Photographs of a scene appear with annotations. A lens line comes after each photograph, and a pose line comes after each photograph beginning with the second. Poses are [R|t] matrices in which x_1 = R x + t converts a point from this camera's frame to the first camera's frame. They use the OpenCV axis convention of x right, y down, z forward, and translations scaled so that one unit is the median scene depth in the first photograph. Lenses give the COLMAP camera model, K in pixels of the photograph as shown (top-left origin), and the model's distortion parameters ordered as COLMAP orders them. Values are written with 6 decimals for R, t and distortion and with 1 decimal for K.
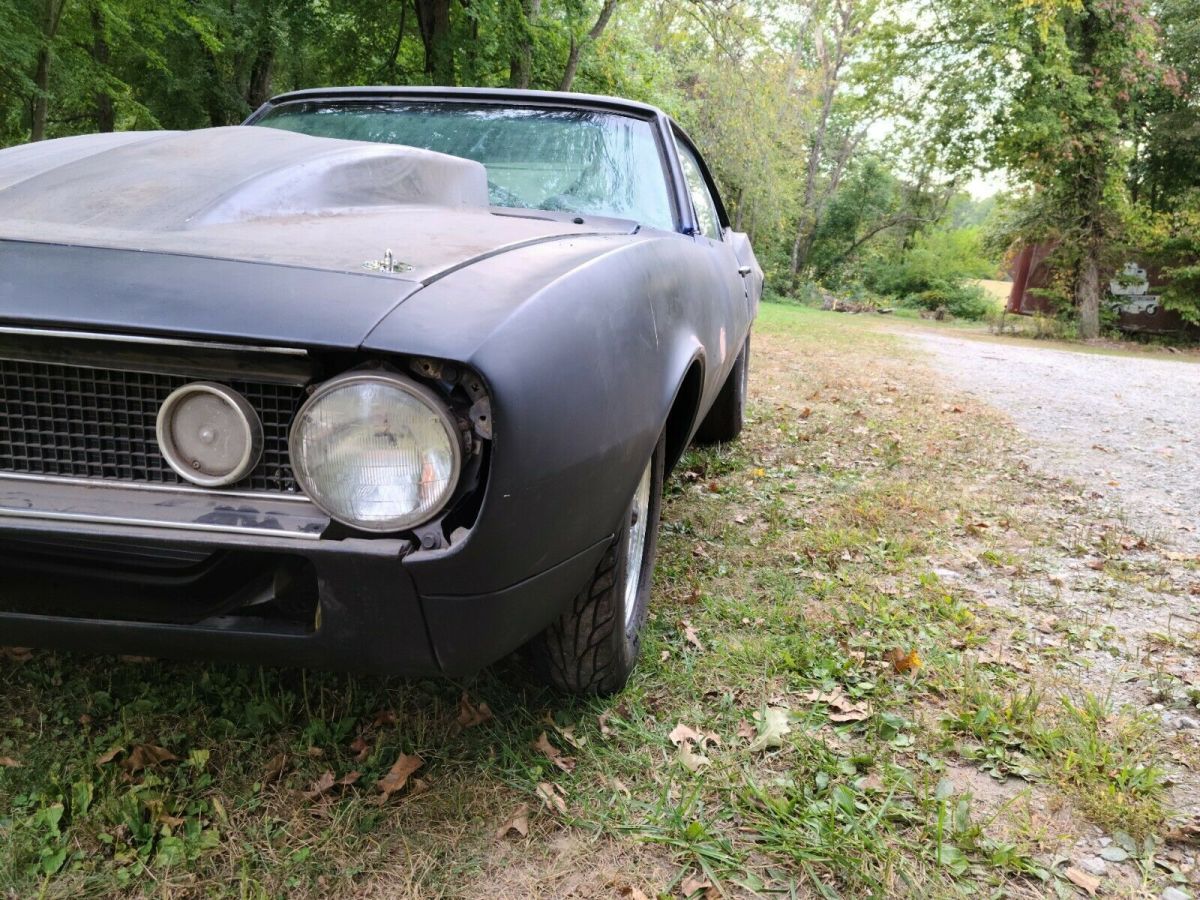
lens RADIAL K [[950.9, 0, 592.1], [0, 950.9, 444.0], [0, 0, 1]] dist [0.089697, -0.096781]
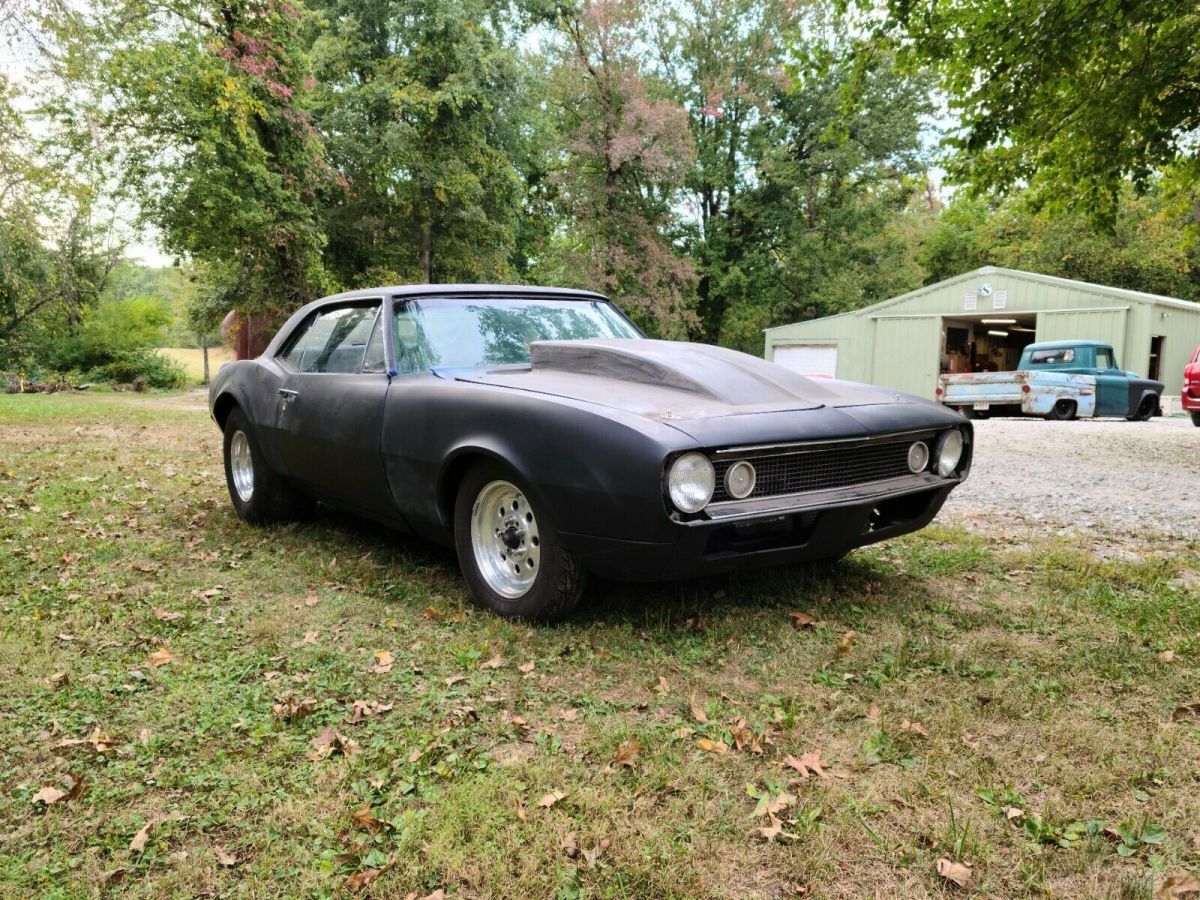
lens RADIAL K [[951.3, 0, 590.7], [0, 951.3, 445.2], [0, 0, 1]] dist [0.082469, -0.057847]
pose [[0.665519, -0.142070, 0.732735, -0.117046], [0.187871, 0.981995, 0.019762, -0.012806], [-0.722349, 0.124507, 0.680228, -0.008669]]
